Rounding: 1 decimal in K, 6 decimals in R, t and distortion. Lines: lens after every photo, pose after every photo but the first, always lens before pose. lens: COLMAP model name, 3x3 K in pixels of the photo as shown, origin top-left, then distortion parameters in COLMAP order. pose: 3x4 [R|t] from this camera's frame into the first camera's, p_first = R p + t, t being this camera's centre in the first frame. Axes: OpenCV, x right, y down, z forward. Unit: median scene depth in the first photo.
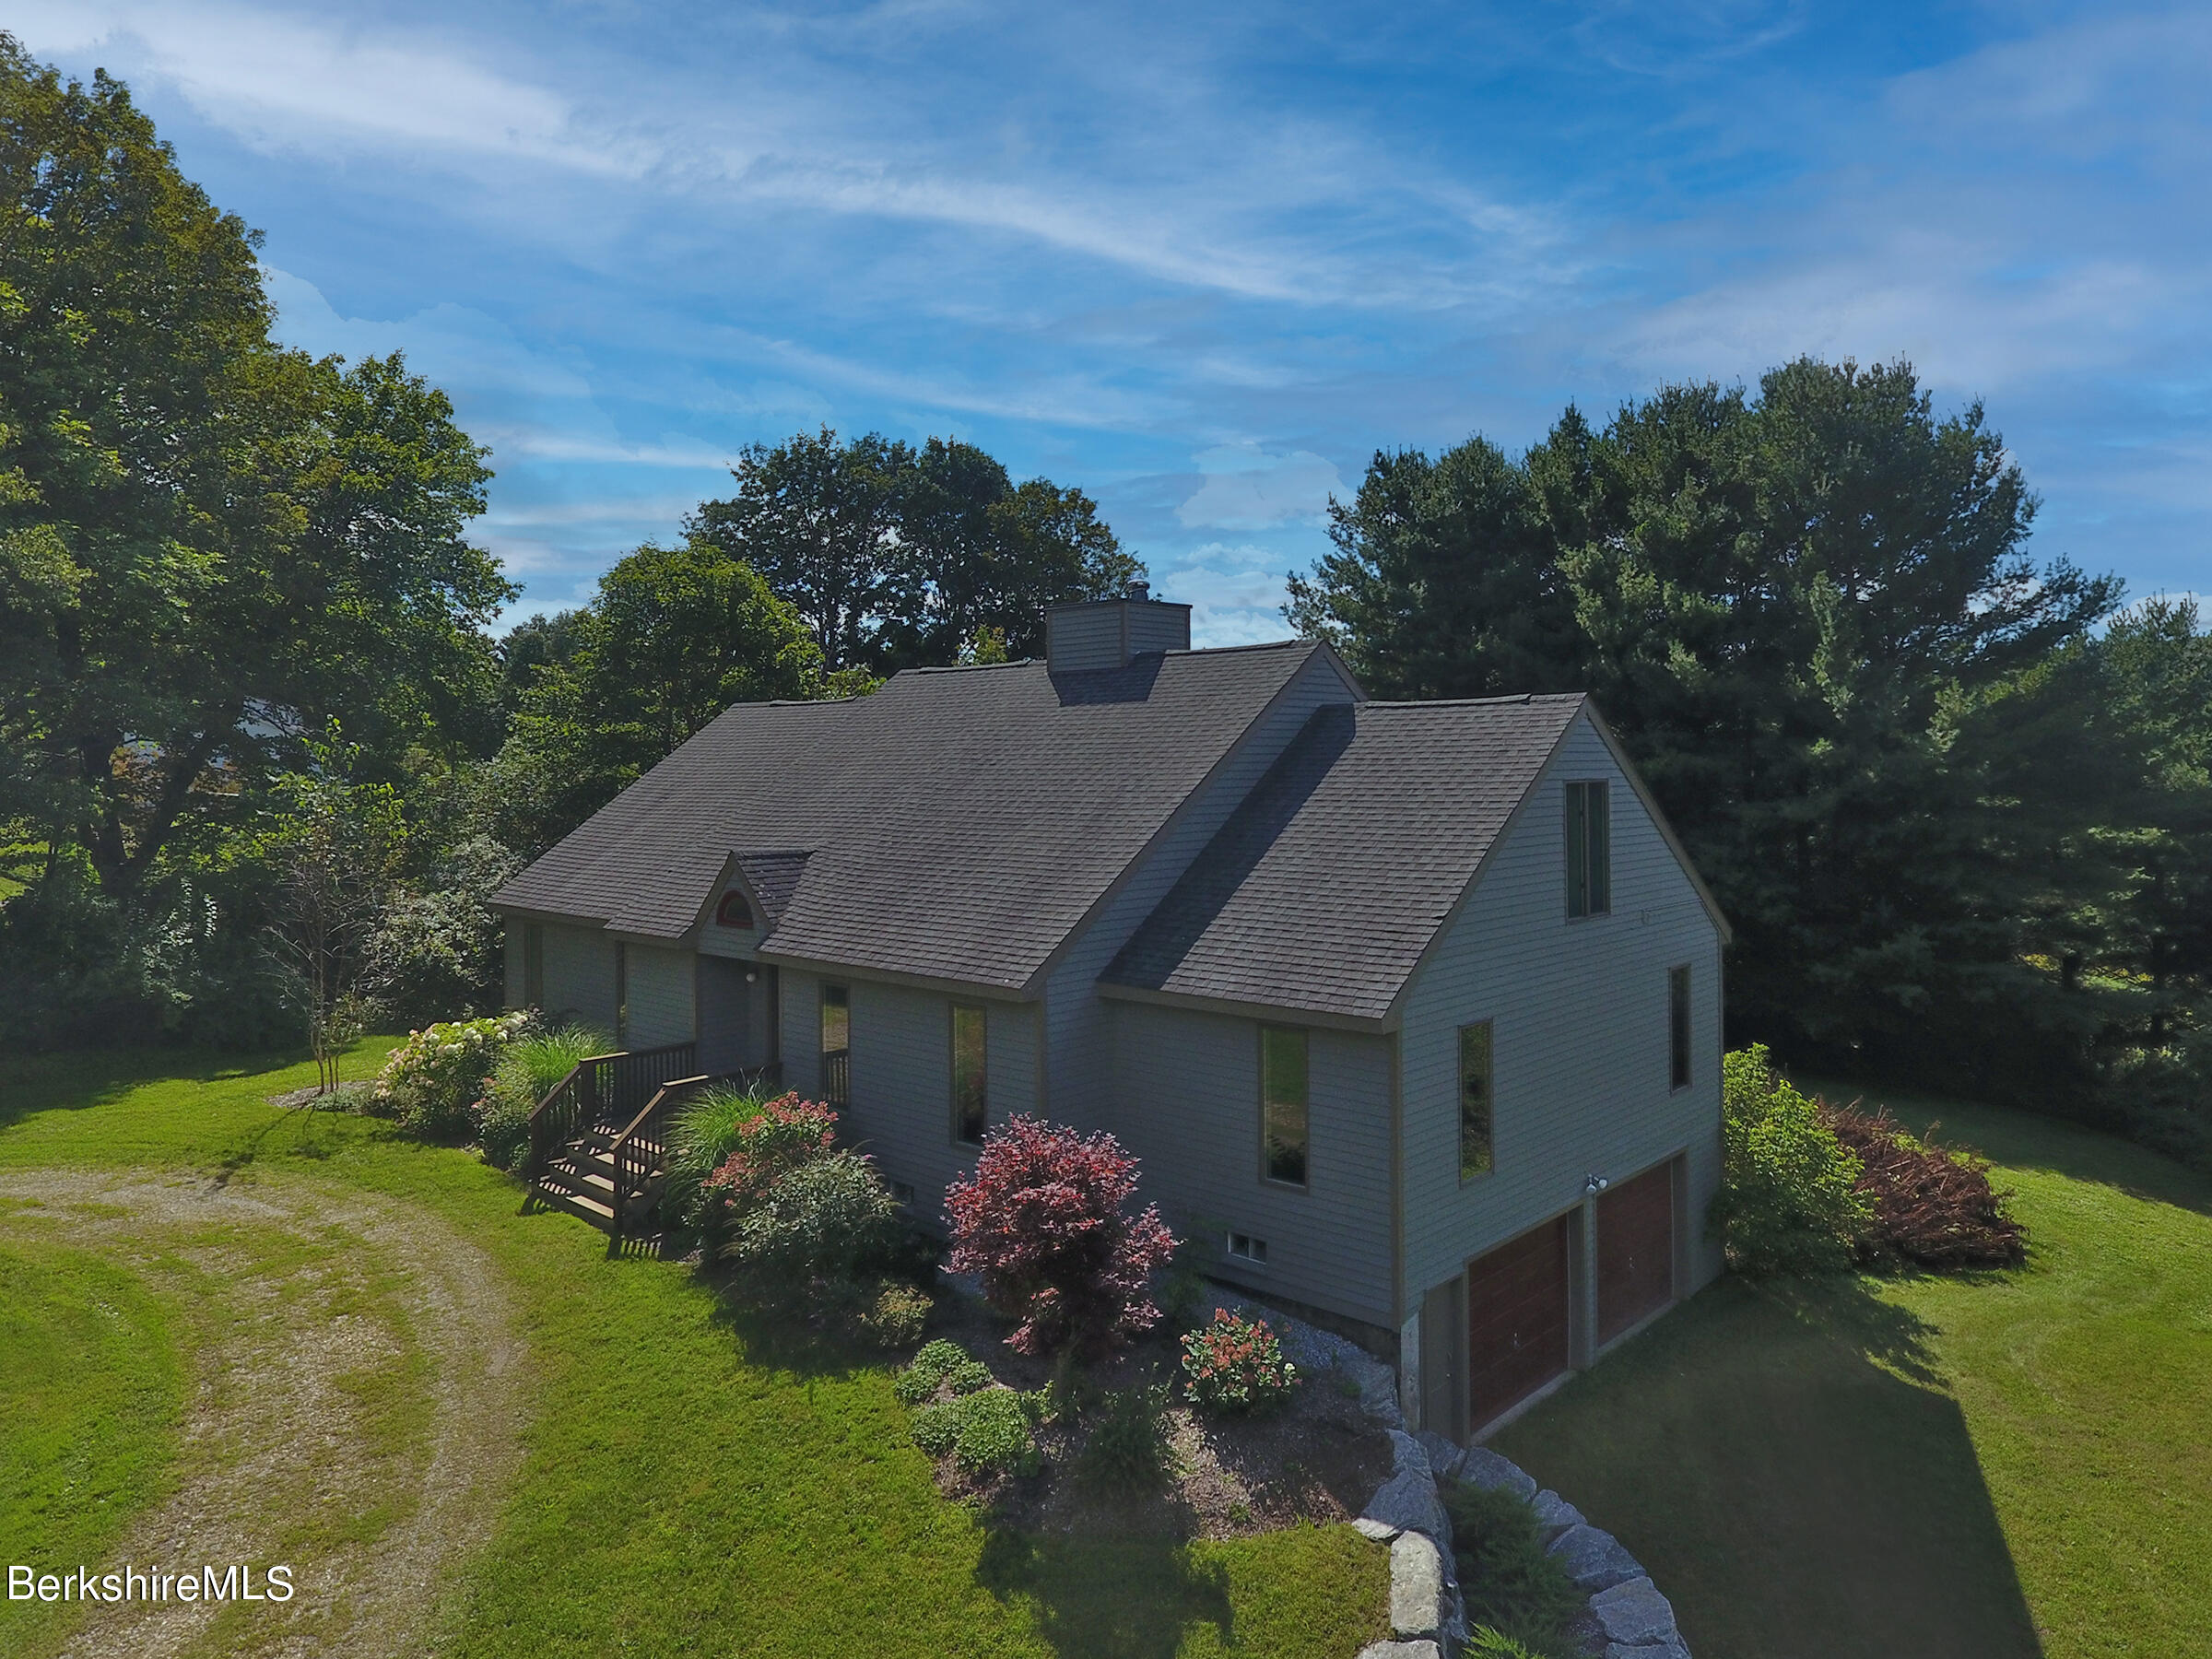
lens RADIAL K [[1433.4, 0, 1229.9], [0, 1433.4, 760.3], [0, 0, 1]] dist [-0.006376, 0.001133]
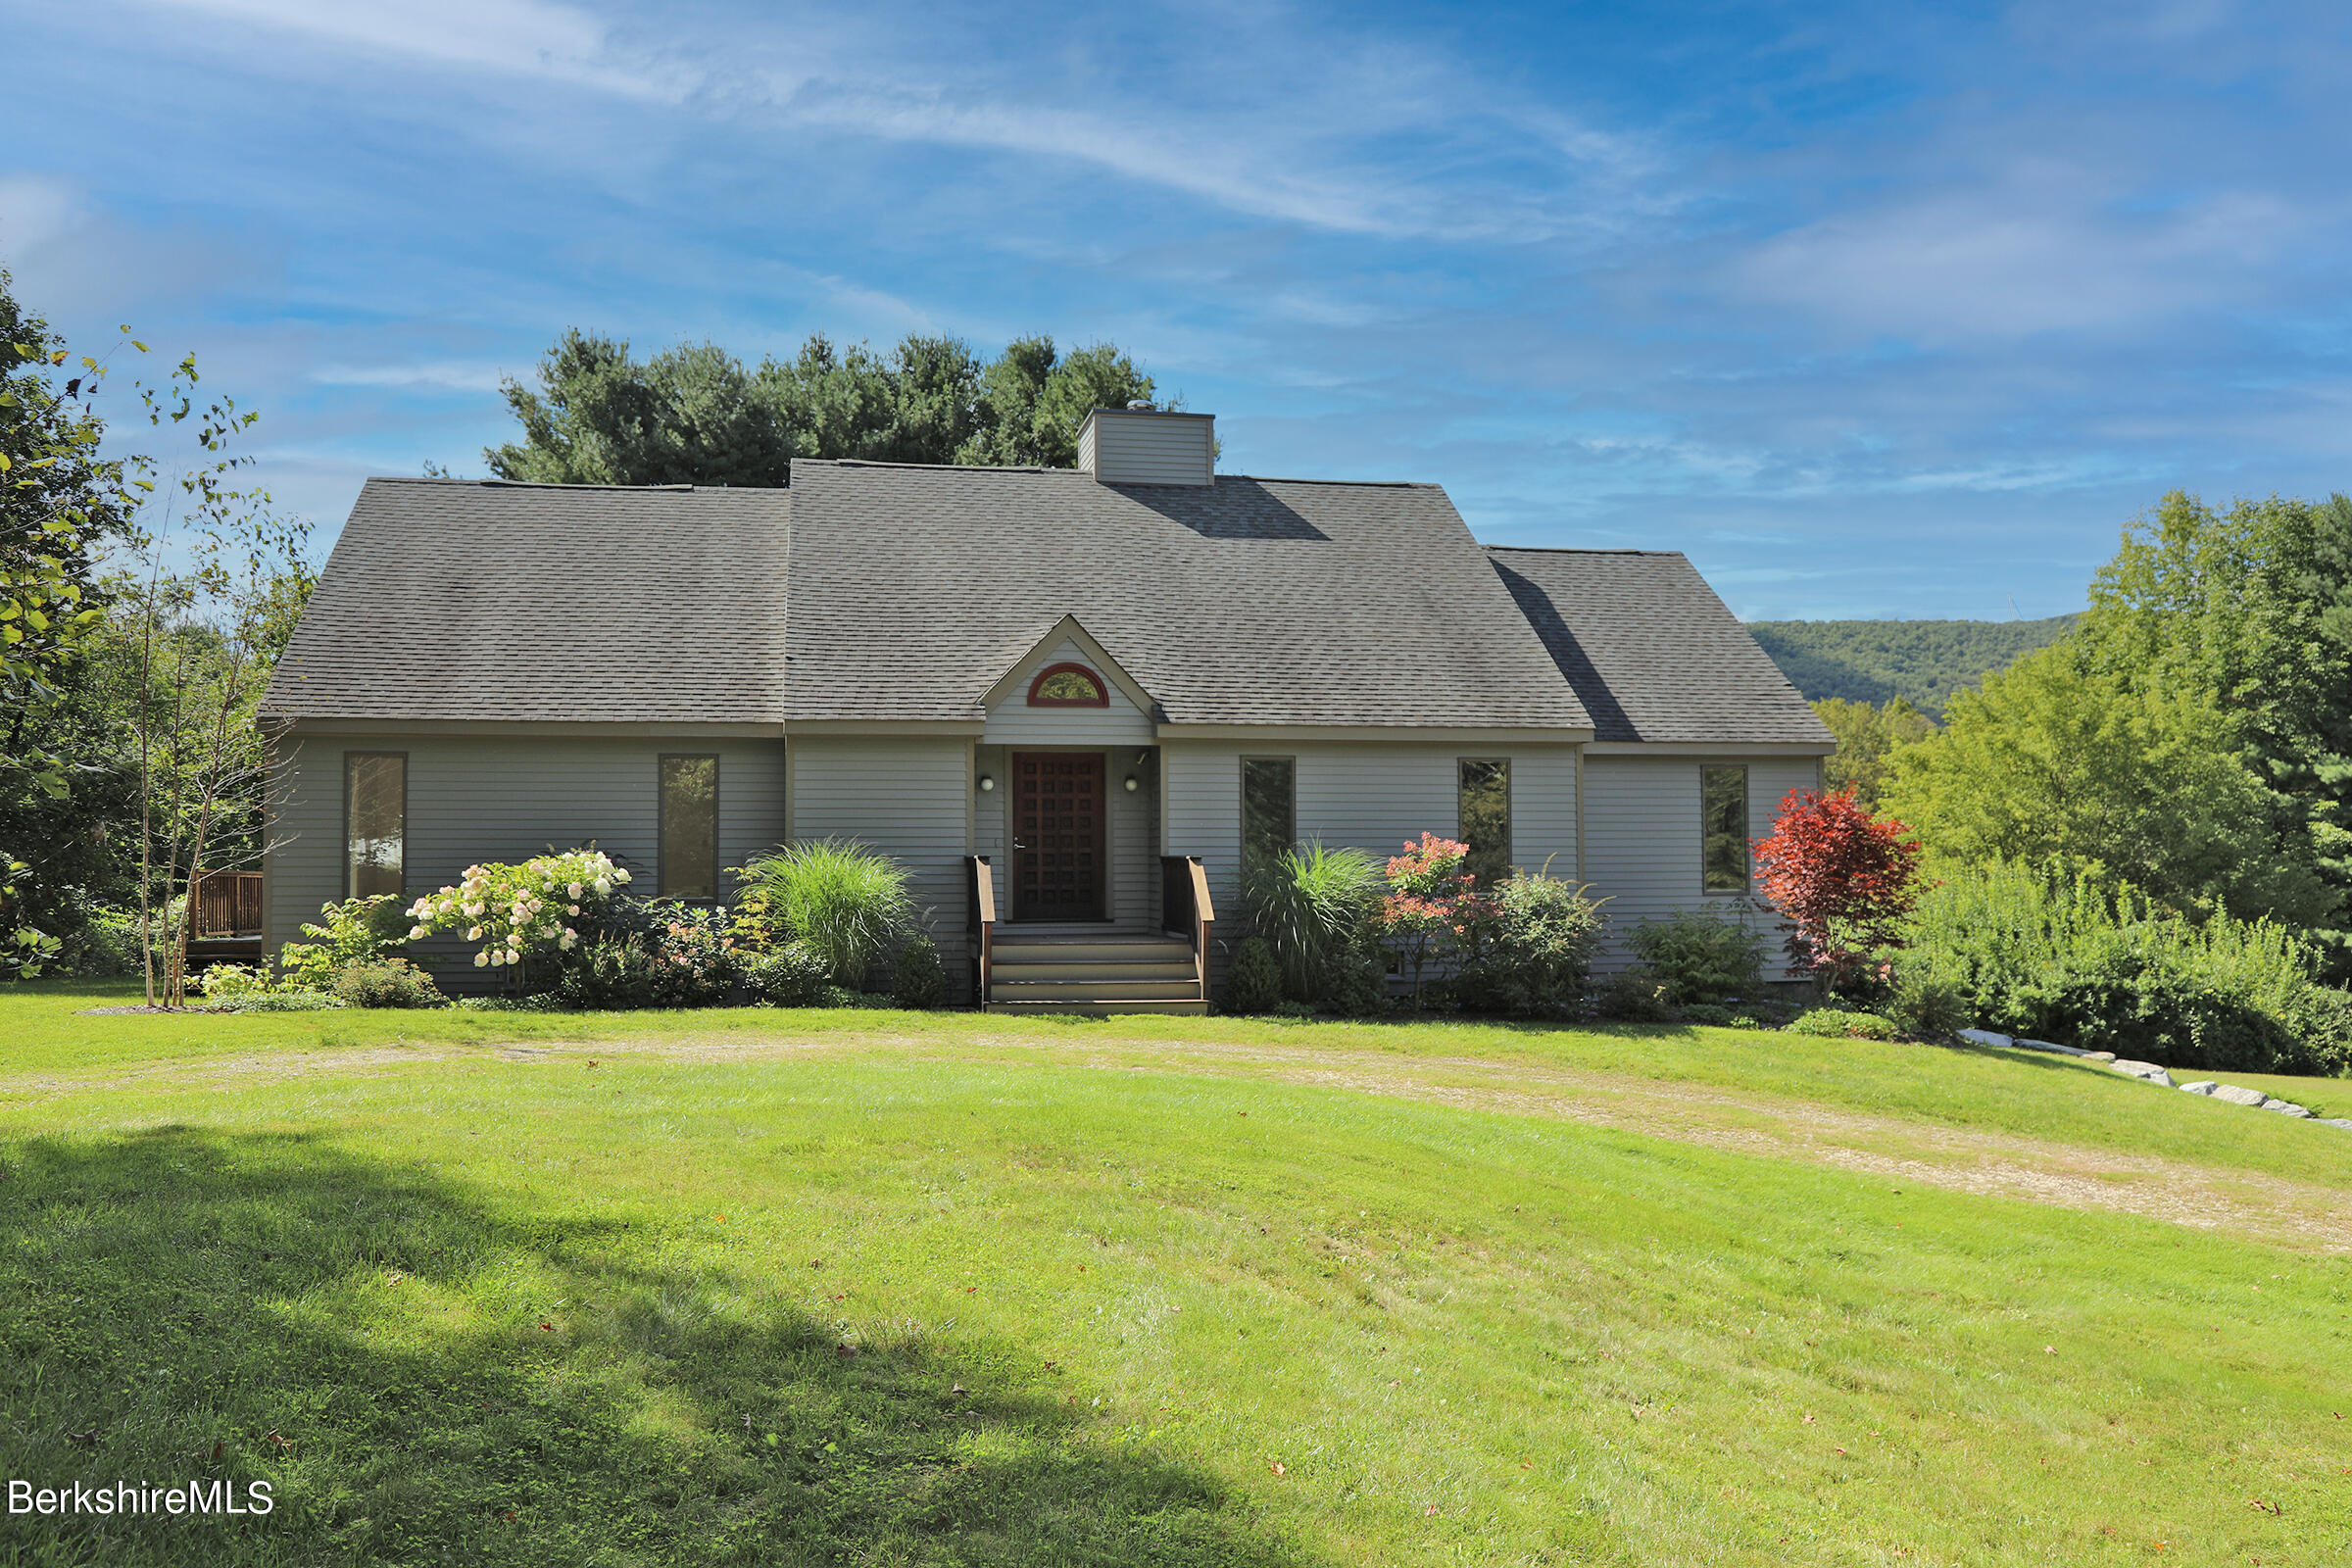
lens RADIAL K [[1815.5, 0, 1156.3], [0, 1815.5, 817.5], [0, 0, 1]] dist [-0.049664, 0.008163]
pose [[0.623522, 0.027534, 0.781321, -1.143571], [-0.002951, 0.999455, -0.032866, 0.216628], [-0.781800, 0.018187, 0.623263, 0.306001]]
